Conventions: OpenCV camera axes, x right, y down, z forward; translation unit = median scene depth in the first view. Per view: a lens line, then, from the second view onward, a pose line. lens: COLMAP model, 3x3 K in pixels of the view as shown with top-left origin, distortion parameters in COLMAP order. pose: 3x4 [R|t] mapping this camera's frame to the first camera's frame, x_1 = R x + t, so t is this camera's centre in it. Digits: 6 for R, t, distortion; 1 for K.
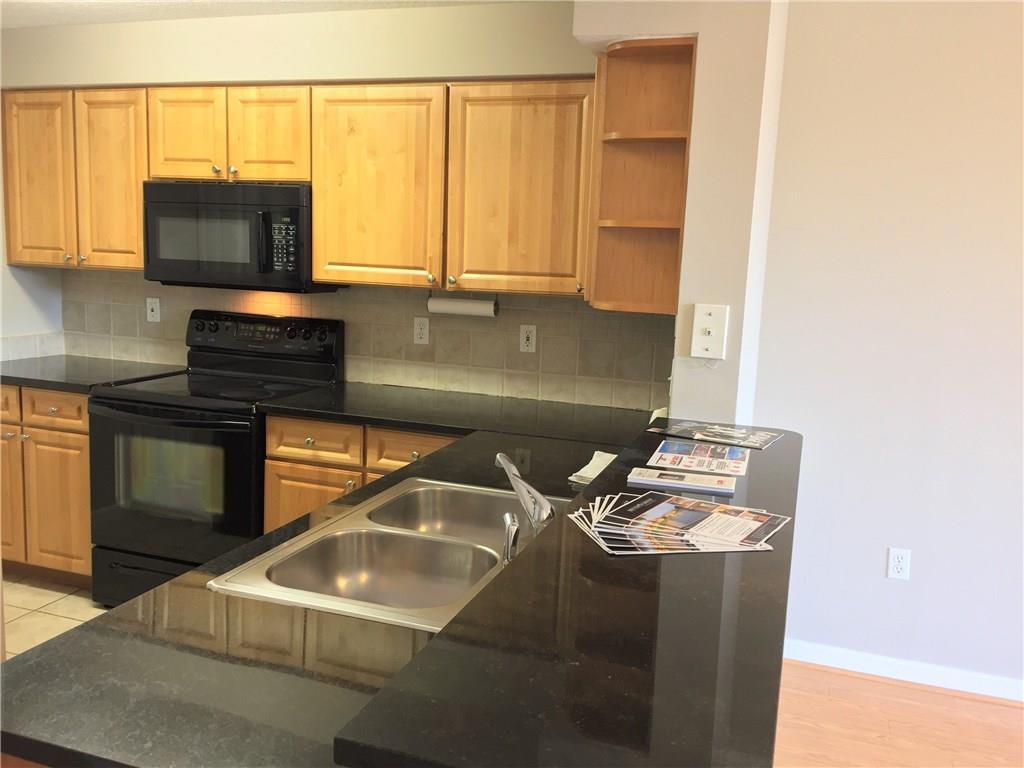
lens RADIAL K [[898.8, 0, 512.0], [0, 898.8, 384.0], [0, 0, 1]] dist [0.052951, -0.007479]
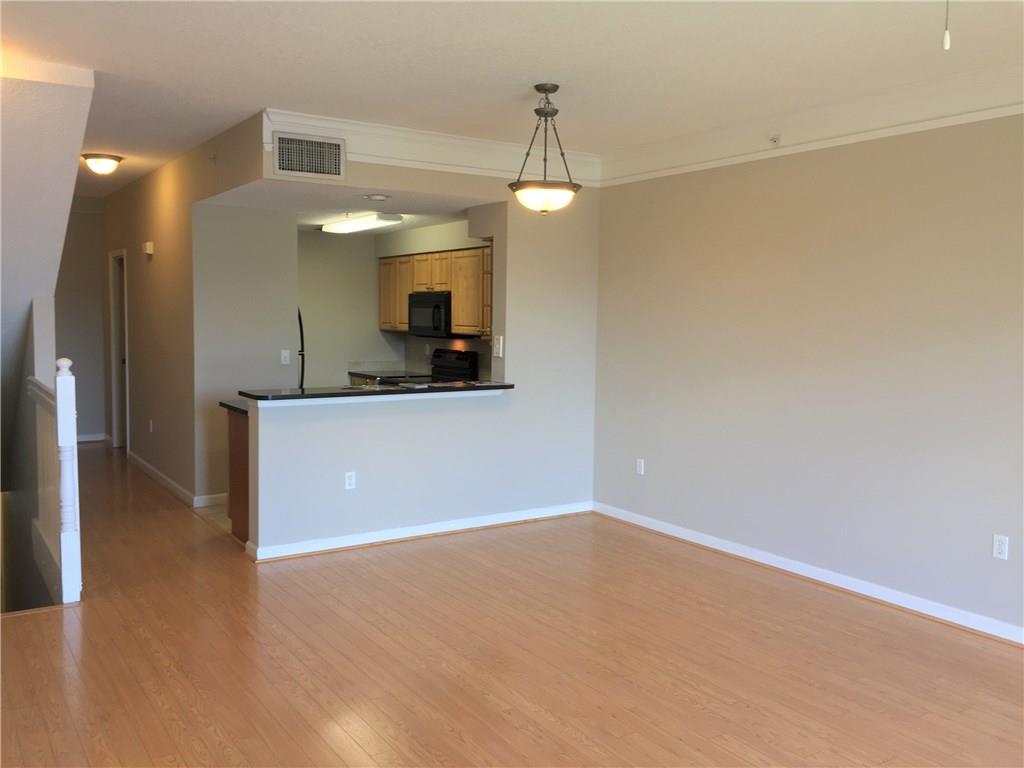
lens RADIAL K [[898.8, 0, 512.0], [0, 898.8, 384.0], [0, 0, 1]] dist [0.052951, -0.007479]
pose [[0.795112, 0.018916, -0.606168, 1.262214], [-0.071910, 0.995403, -0.063261, 0.144428], [0.602185, 0.093889, 0.792817, -0.694282]]
